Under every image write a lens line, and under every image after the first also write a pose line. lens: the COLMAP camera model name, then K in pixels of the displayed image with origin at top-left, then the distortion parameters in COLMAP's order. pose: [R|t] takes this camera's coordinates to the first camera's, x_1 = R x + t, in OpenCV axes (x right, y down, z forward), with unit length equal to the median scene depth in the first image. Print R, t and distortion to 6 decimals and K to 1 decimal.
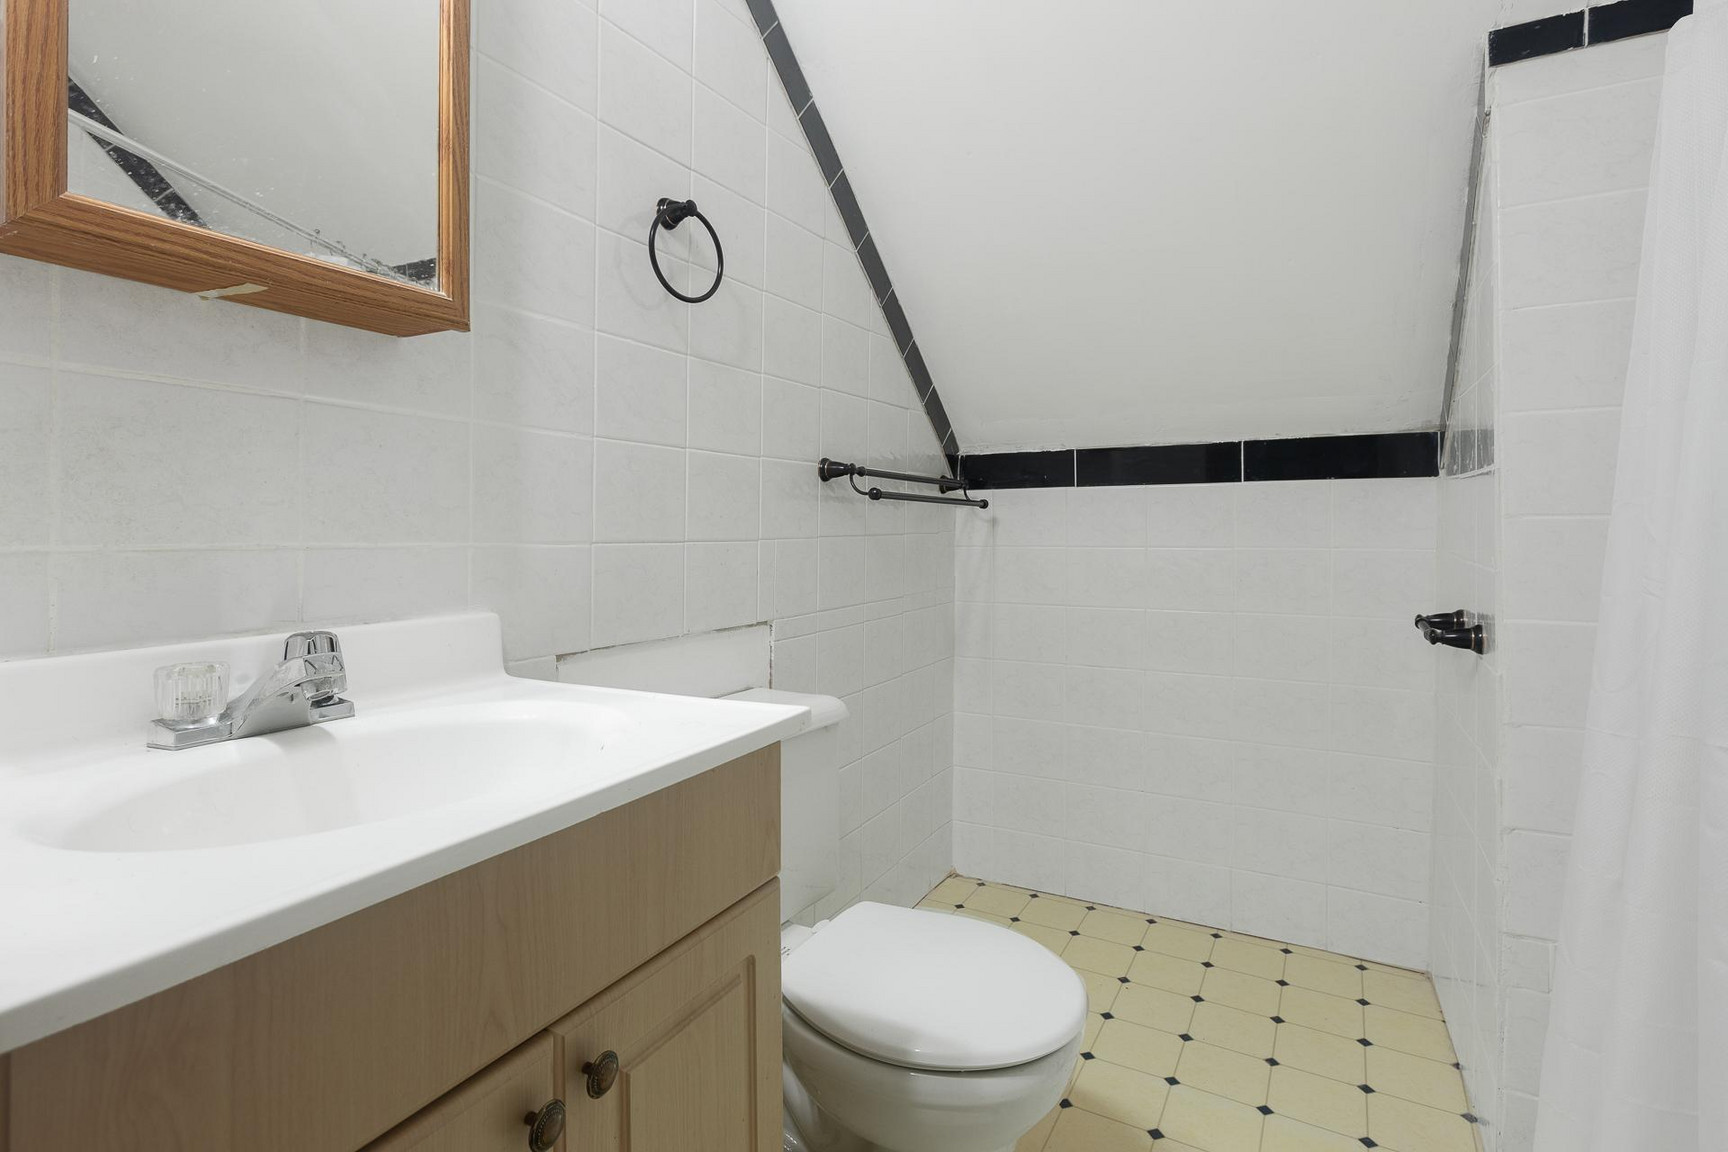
lens RADIAL K [[860.1, 0, 864.6], [0, 860.1, 526.5], [0, 0, 1]] dist [-0.000133, -0.000507]
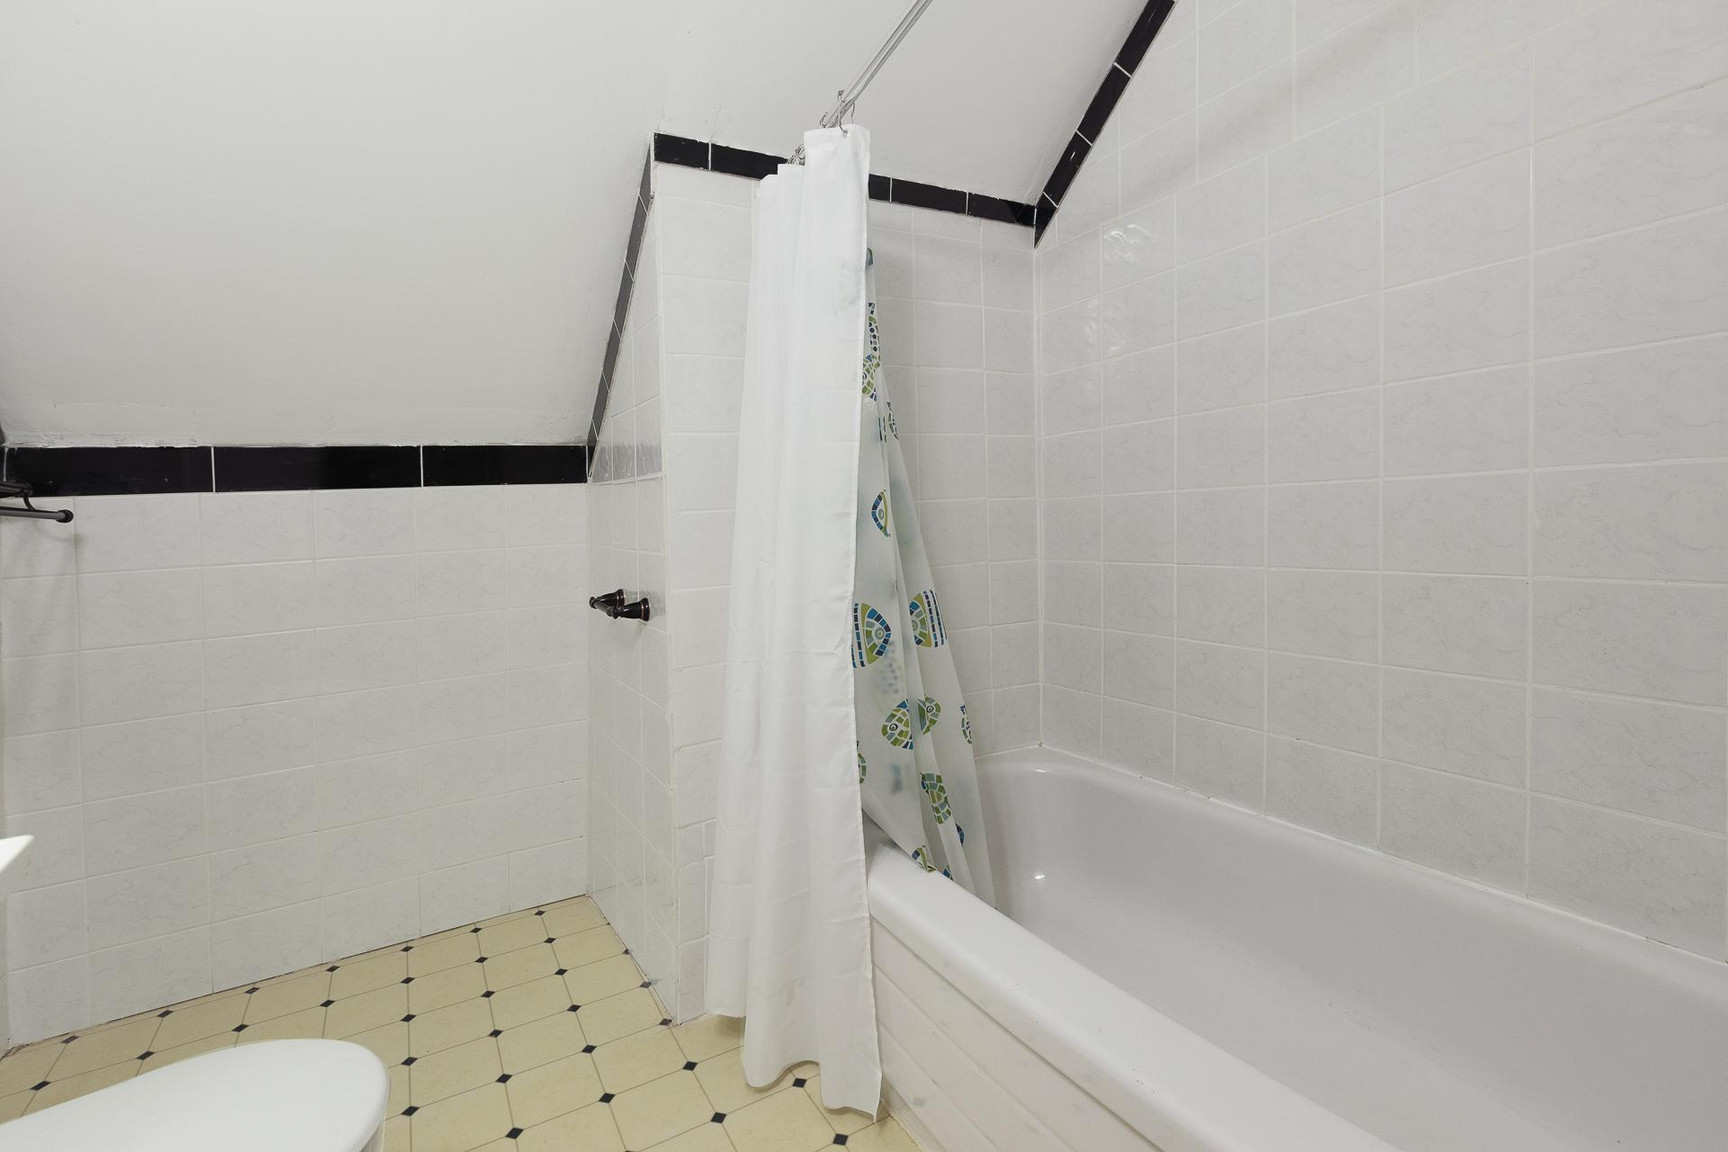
lens RADIAL K [[814.0, 0, 864.8], [0, 814.0, 546.5], [0, 0, 1]] dist [0.009985, 0.000605]
pose [[0.517417, -0.059343, 0.853673, -0.116492], [0.045582, 0.998088, 0.041754, 0.001197], [-0.854519, 0.017308, 0.519132, 0.072369]]
